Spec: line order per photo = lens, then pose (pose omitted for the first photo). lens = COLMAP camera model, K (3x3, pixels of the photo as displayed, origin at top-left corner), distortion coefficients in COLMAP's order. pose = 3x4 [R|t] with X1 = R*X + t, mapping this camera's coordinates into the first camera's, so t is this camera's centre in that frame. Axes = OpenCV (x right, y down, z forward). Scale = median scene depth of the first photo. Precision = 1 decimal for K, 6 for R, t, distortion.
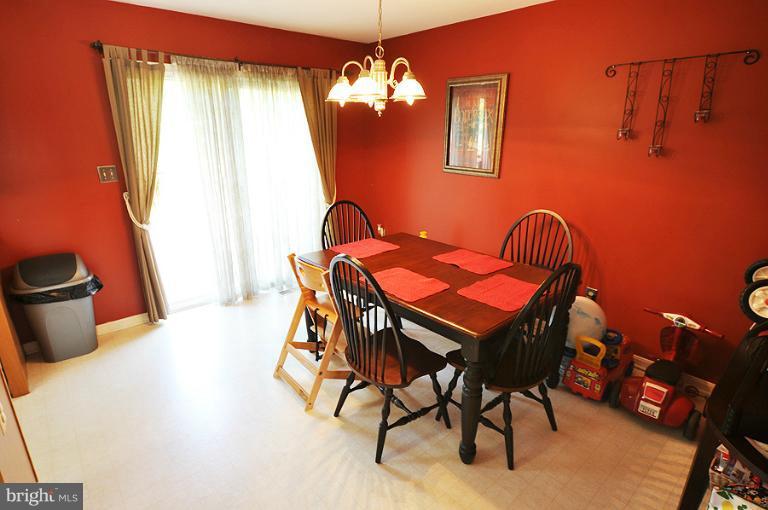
lens RADIAL K [[403.2, 0, 377.6], [0, 403.2, 256.8], [0, 0, 1]] dist [-0.011915, 0.002126]
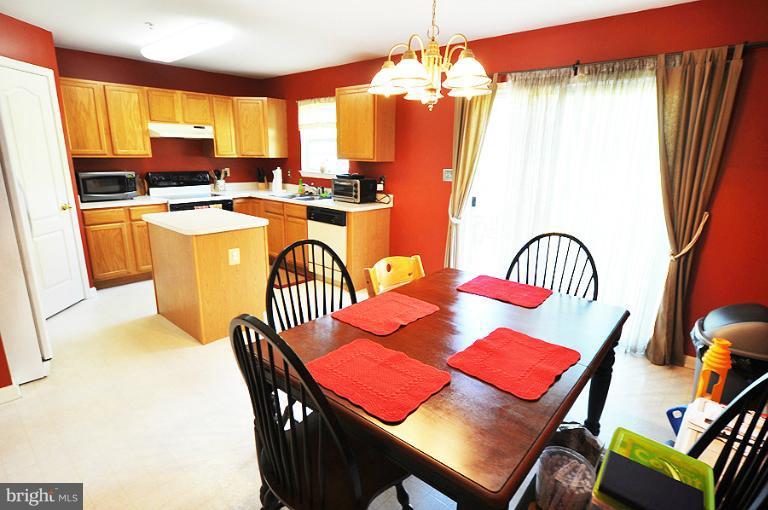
lens RADIAL K [[403.2, 0, 377.6], [0, 403.2, 256.8], [0, 0, 1]] dist [-0.011915, 0.002126]
pose [[0.127334, 0.251080, -0.959554, 0.687700], [-0.317472, 0.926851, 0.200394, -0.164774], [0.939680, 0.279115, 0.197730, 0.658905]]
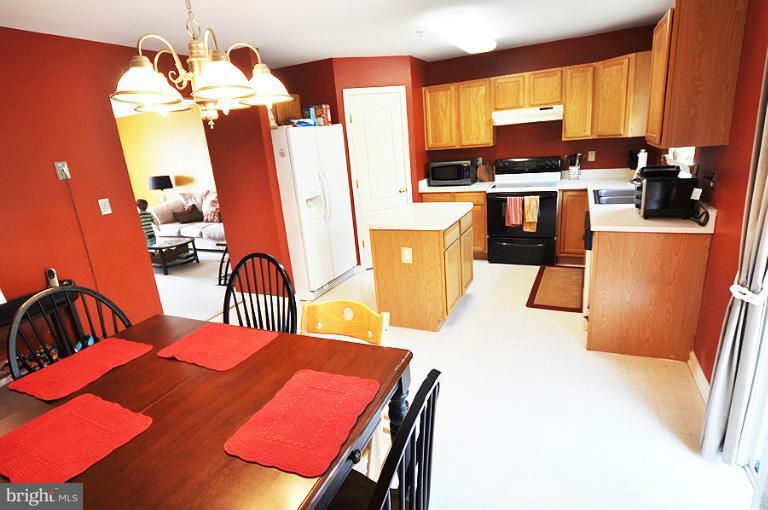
lens RADIAL K [[403.2, 0, 377.6], [0, 403.2, 256.8], [0, 0, 1]] dist [-0.011915, 0.002126]
pose [[-0.914842, 0.187574, -0.357603, 0.025050], [-0.036843, 0.843103, 0.536489, -0.429260], [0.402127, 0.503978, -0.764395, 1.371864]]
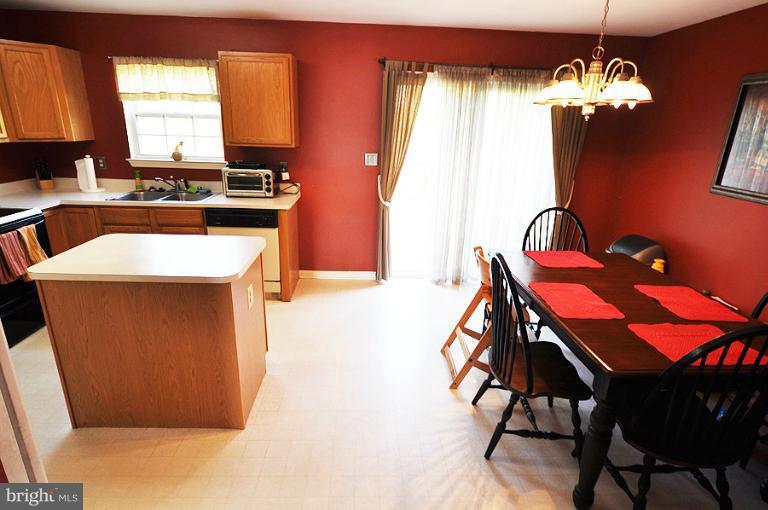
lens RADIAL K [[403.2, 0, 377.6], [0, 403.2, 256.8], [0, 0, 1]] dist [-0.011915, 0.002126]
pose [[0.777942, 0.220476, -0.588384, 0.200453], [-0.220274, 0.972685, 0.073240, -0.000269], [0.588460, 0.072629, 0.805258, -0.018266]]
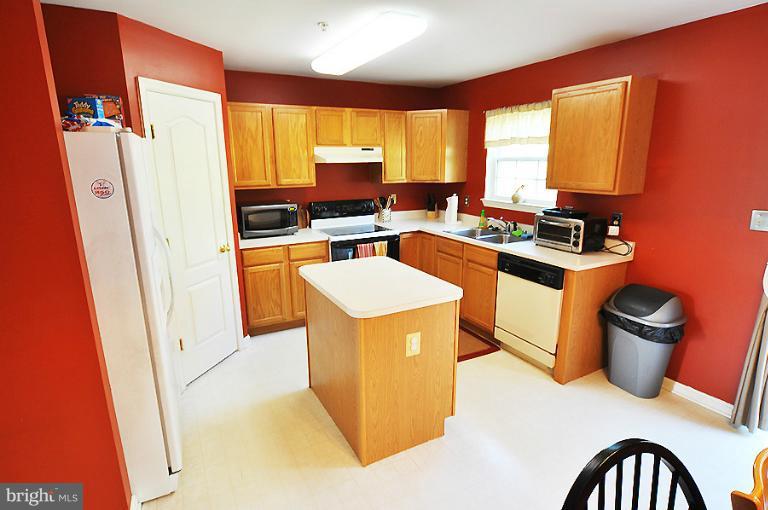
lens RADIAL K [[403.2, 0, 377.6], [0, 403.2, 256.8], [0, 0, 1]] dist [-0.011915, 0.002126]
pose [[-0.224616, 0.229356, -0.947071, 0.251570], [-0.286318, 0.913471, 0.289125, -0.168915], [0.931434, 0.336106, -0.139511, 0.489004]]
